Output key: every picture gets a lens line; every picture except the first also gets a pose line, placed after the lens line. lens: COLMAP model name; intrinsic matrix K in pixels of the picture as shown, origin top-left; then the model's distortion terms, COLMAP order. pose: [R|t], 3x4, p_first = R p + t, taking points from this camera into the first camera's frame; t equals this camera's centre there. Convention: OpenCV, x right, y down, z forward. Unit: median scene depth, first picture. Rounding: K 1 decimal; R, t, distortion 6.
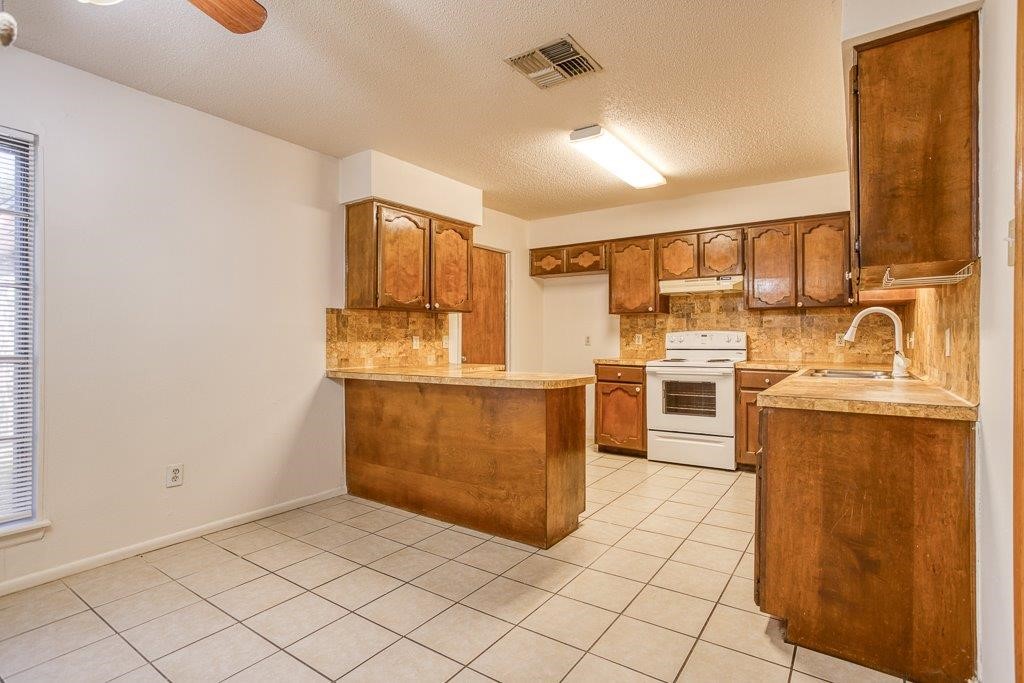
lens RADIAL K [[515.8, 0, 512.0], [0, 515.8, 341.5], [0, 0, 1]] dist [-0.036399, 0.030619]
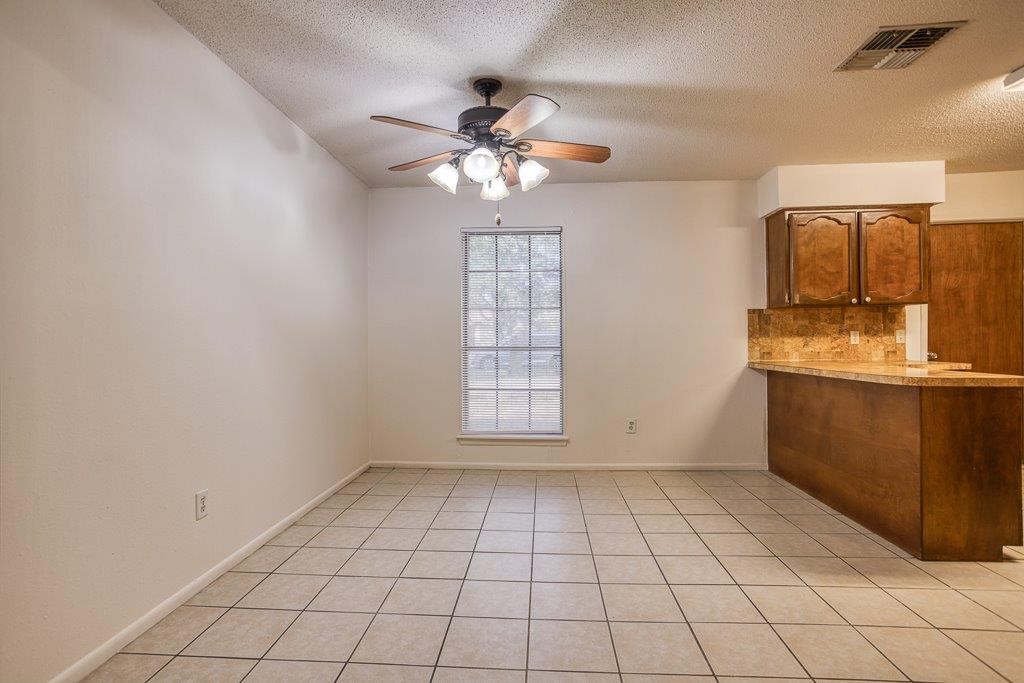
lens RADIAL K [[515.8, 0, 512.0], [0, 515.8, 341.5], [0, 0, 1]] dist [-0.036399, 0.030619]
pose [[0.530191, -0.000107, -0.847878, 0.289289], [0.005808, 0.999977, 0.003505, 0.001975], [0.847858, -0.006783, 0.530179, -0.072652]]
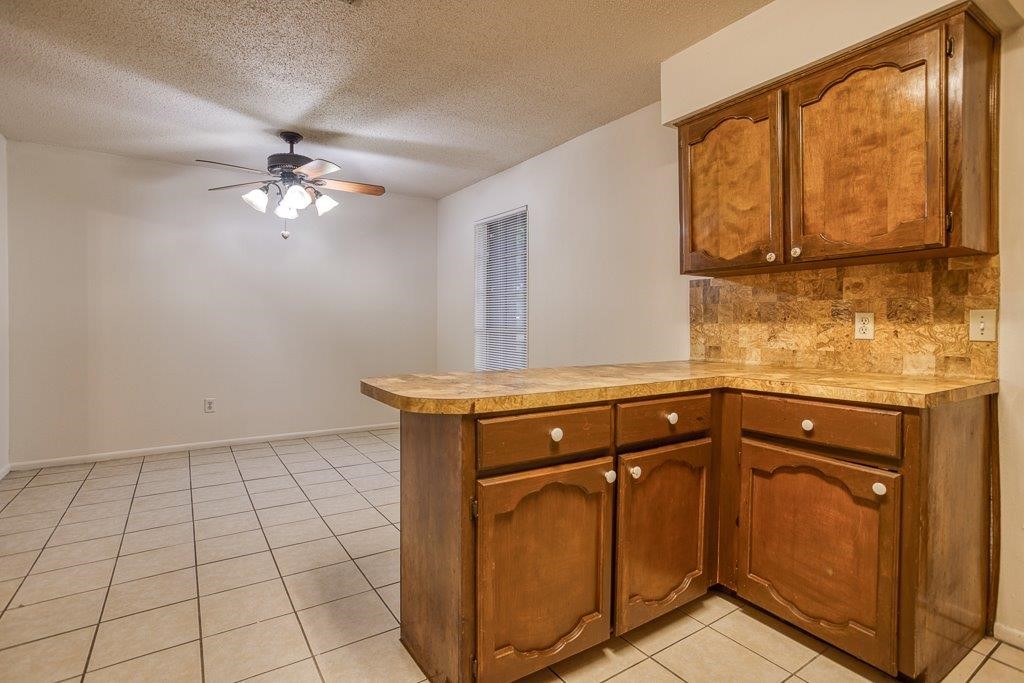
lens RADIAL K [[497.0, 0, 514.5], [0, 497.0, 323.8], [0, 0, 1]] dist [-0.001891, 0.000187]
pose [[-0.364509, 0.005271, -0.931185, 0.375149], [-0.002341, 0.999976, 0.006576, -0.002341], [0.931197, 0.004577, -0.364488, 0.845278]]
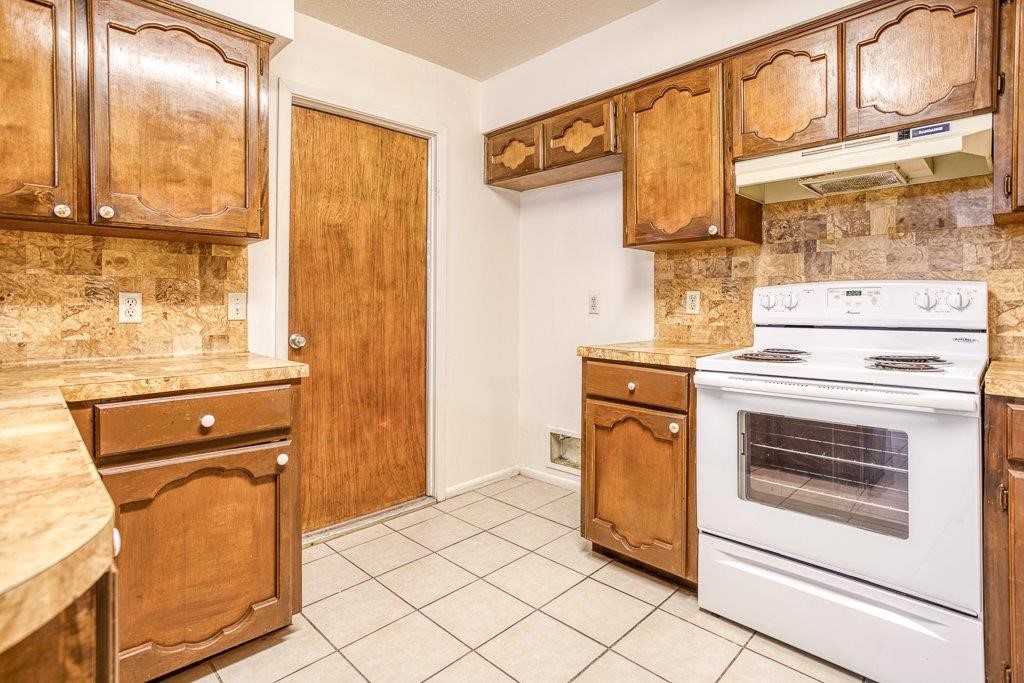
lens RADIAL K [[515.6, 0, 505.1], [0, 515.6, 305.8], [0, 0, 1]] dist [-0.042299, 0.030013]
pose [[0.982165, 0.002767, -0.188000, 0.203231], [-0.003113, 0.999994, -0.001546, 0.000034], [0.187995, 0.002103, 0.982168, 0.625364]]
